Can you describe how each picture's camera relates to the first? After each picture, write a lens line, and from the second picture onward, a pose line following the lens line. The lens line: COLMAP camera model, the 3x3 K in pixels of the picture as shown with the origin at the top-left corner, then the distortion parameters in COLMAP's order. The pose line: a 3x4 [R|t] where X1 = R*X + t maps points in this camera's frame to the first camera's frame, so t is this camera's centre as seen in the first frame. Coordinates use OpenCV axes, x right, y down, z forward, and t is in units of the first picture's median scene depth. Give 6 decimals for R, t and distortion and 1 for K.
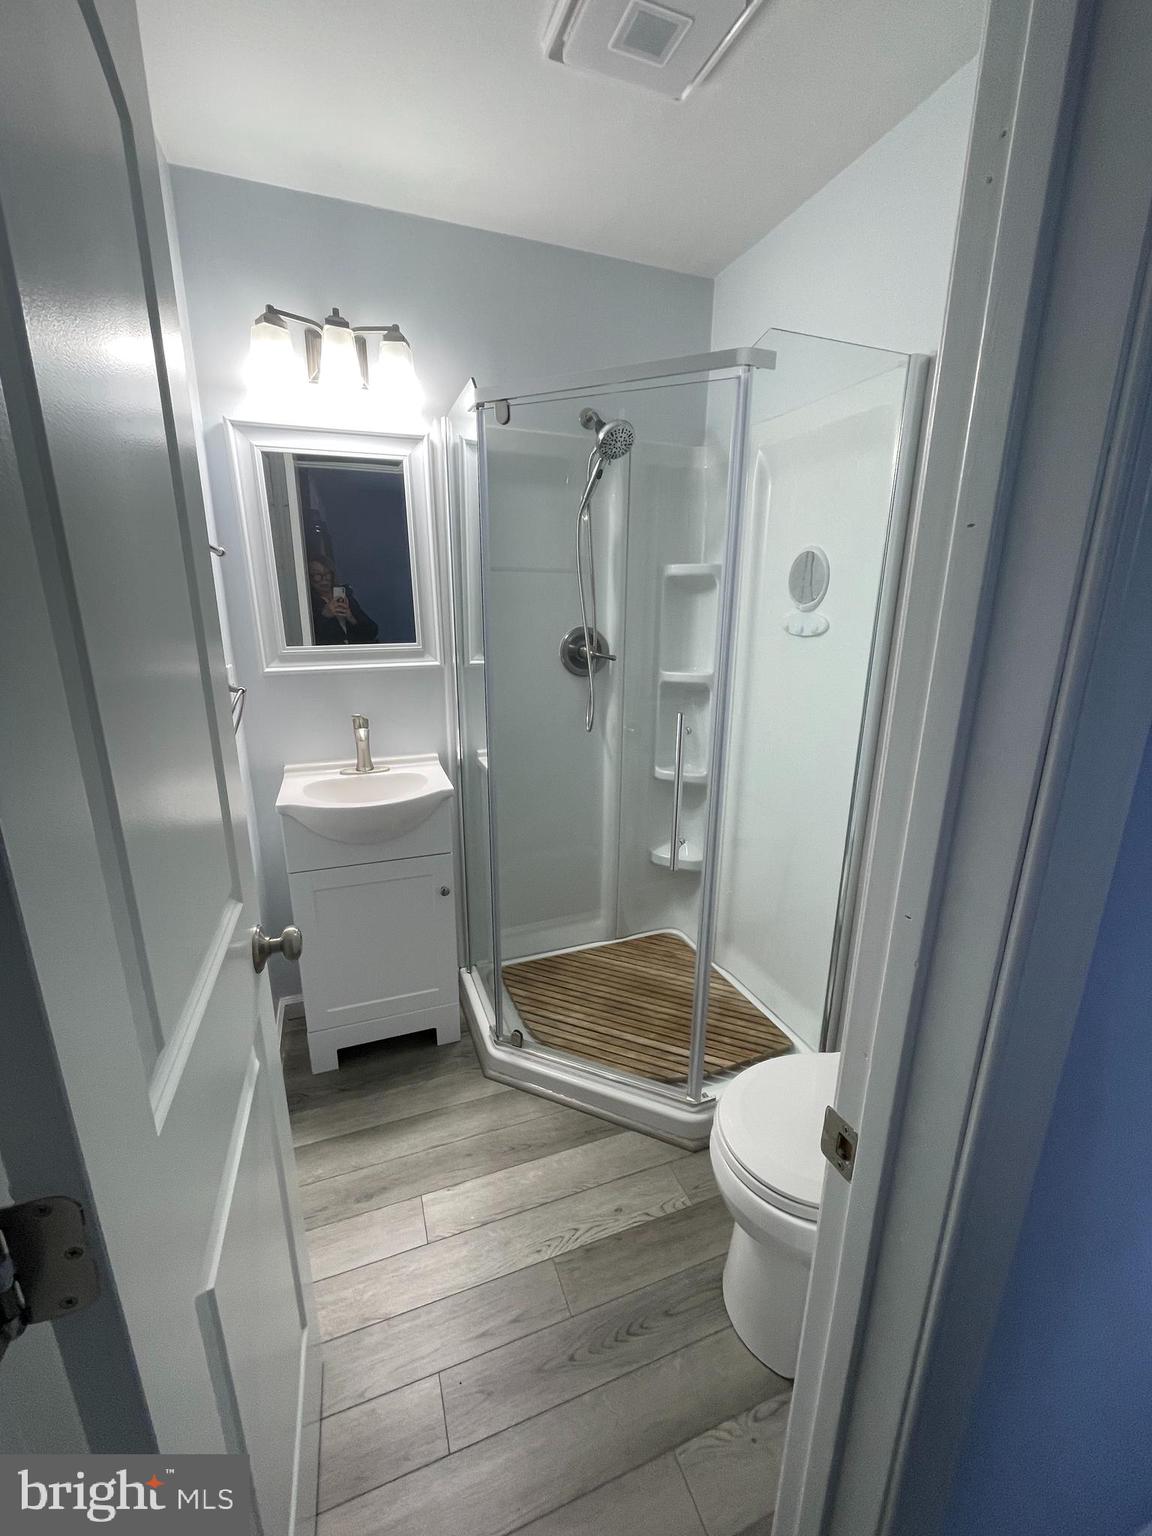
lens RADIAL K [[617.6, 0, 576.5], [0, 617.6, 769.3], [0, 0, 1]] dist [-0.001996, -0.001121]
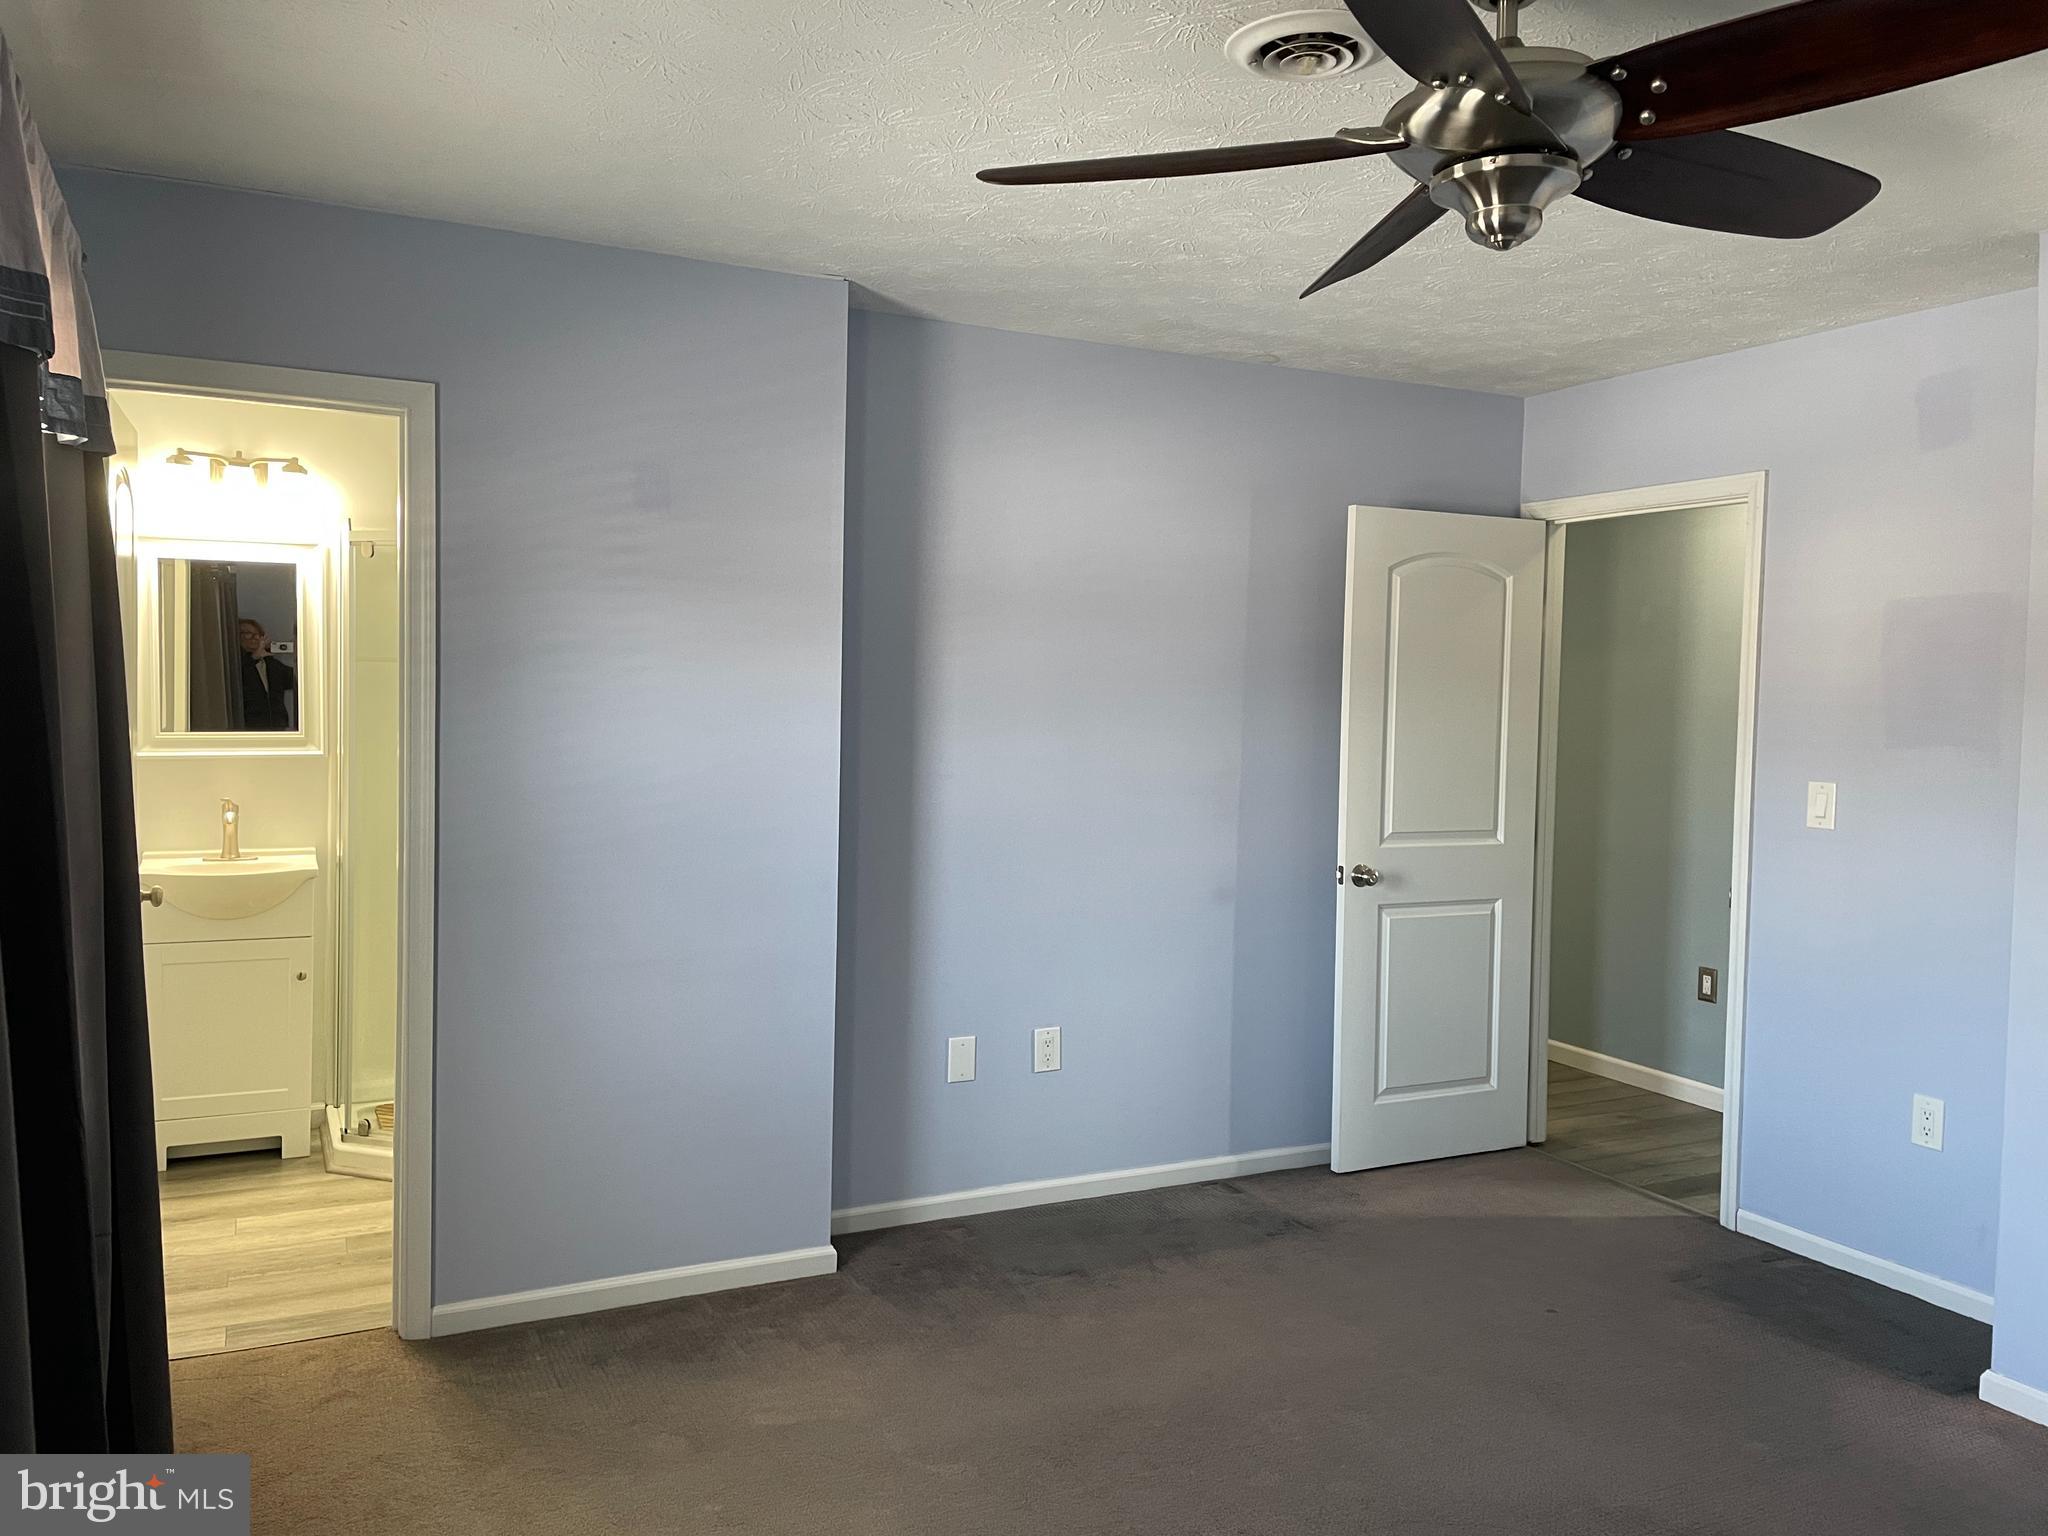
lens RADIAL K [[1537.6, 0, 1016.6], [0, 1537.6, 770.3], [0, 0, 1]] dist [0.103569, -0.129089]
pose [[0.994903, 0.022919, 0.098194, 0.670633], [-0.003069, 0.980255, -0.197712, 0.364268], [-0.100786, 0.196403, 0.975330, -1.620681]]
